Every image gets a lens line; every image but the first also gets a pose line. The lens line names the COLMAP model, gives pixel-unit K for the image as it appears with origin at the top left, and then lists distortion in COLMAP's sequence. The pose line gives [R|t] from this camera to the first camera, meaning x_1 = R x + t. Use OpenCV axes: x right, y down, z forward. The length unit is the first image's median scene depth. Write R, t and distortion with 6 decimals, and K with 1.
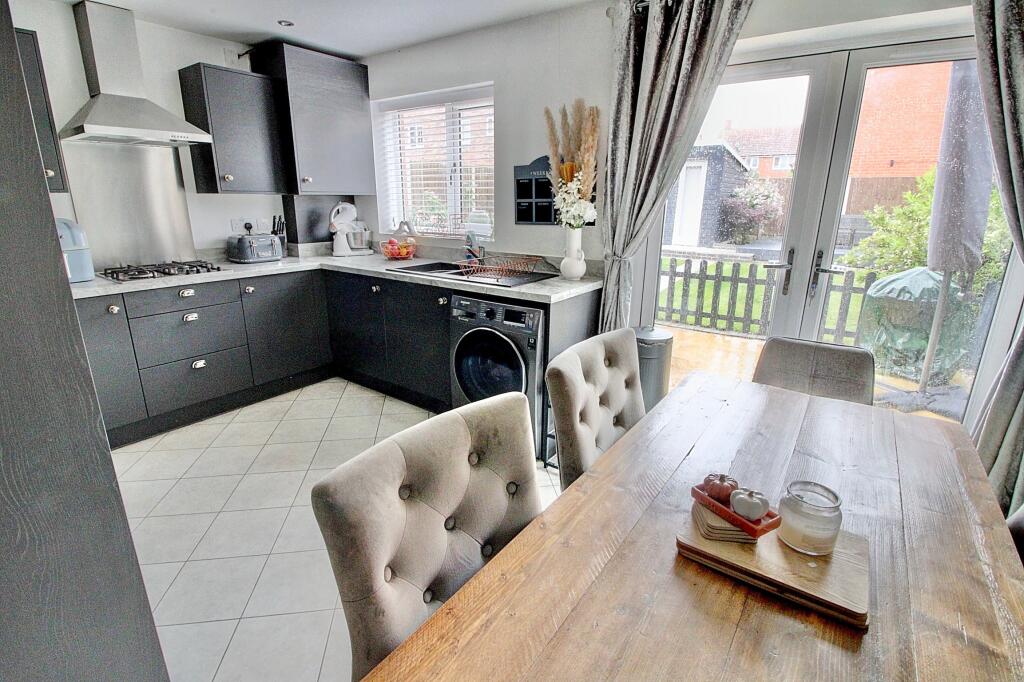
lens RADIAL K [[482.3, 0, 509.3], [0, 482.3, 332.5], [0, 0, 1]] dist [0.009348, -0.018290]
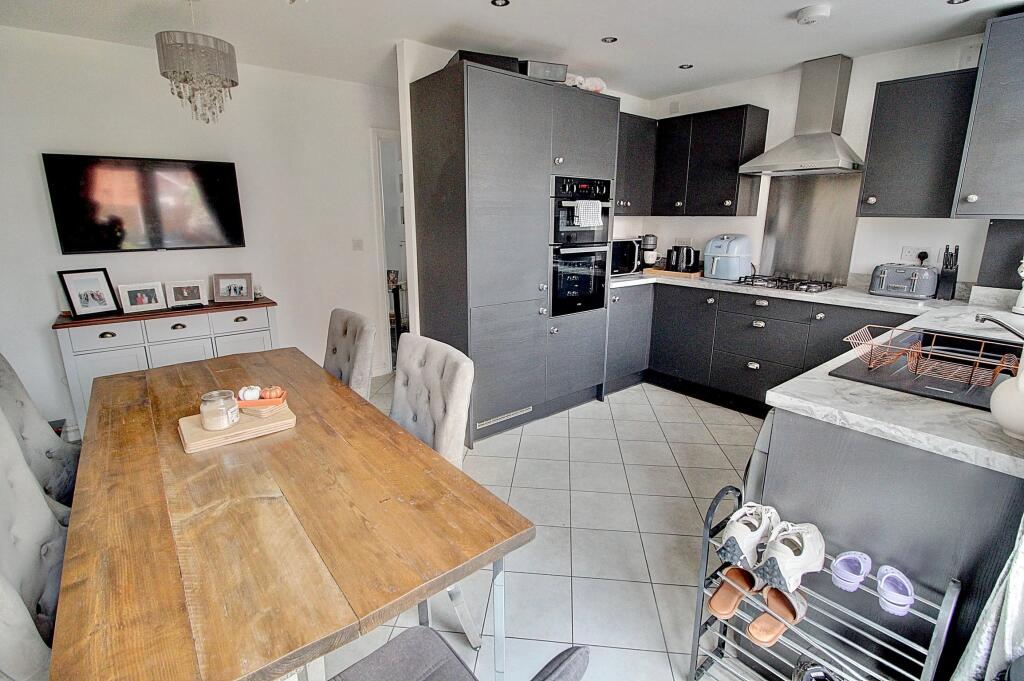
lens RADIAL K [[482.3, 0, 509.3], [0, 482.3, 332.0], [0, 0, 1]] dist [0.009348, -0.018290]
pose [[-0.261119, 0.219049, -0.940125, 0.457088], [-0.265704, 0.919983, 0.288155, -0.148367], [0.928019, 0.325037, -0.182023, 0.531034]]
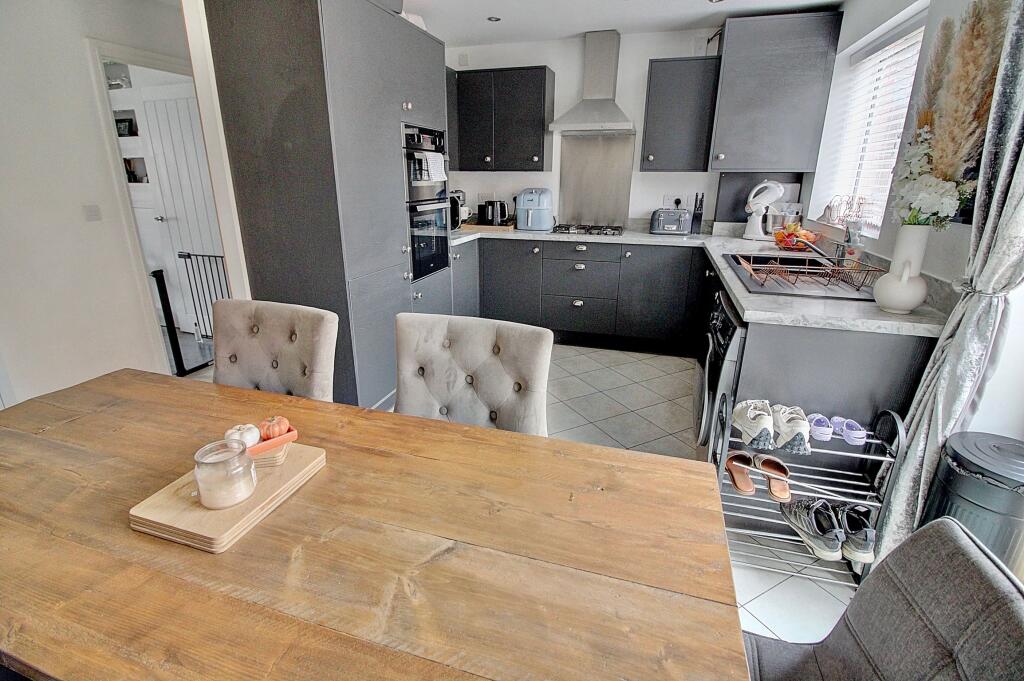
lens RADIAL K [[482.3, 0, 509.3], [0, 482.3, 332.0], [0, 0, 1]] dist [0.009348, -0.018290]
pose [[0.326545, 0.286441, -0.900733, 0.412136], [-0.257093, 0.943960, 0.206983, -0.068513], [0.909545, 0.163983, 0.381887, 0.278250]]
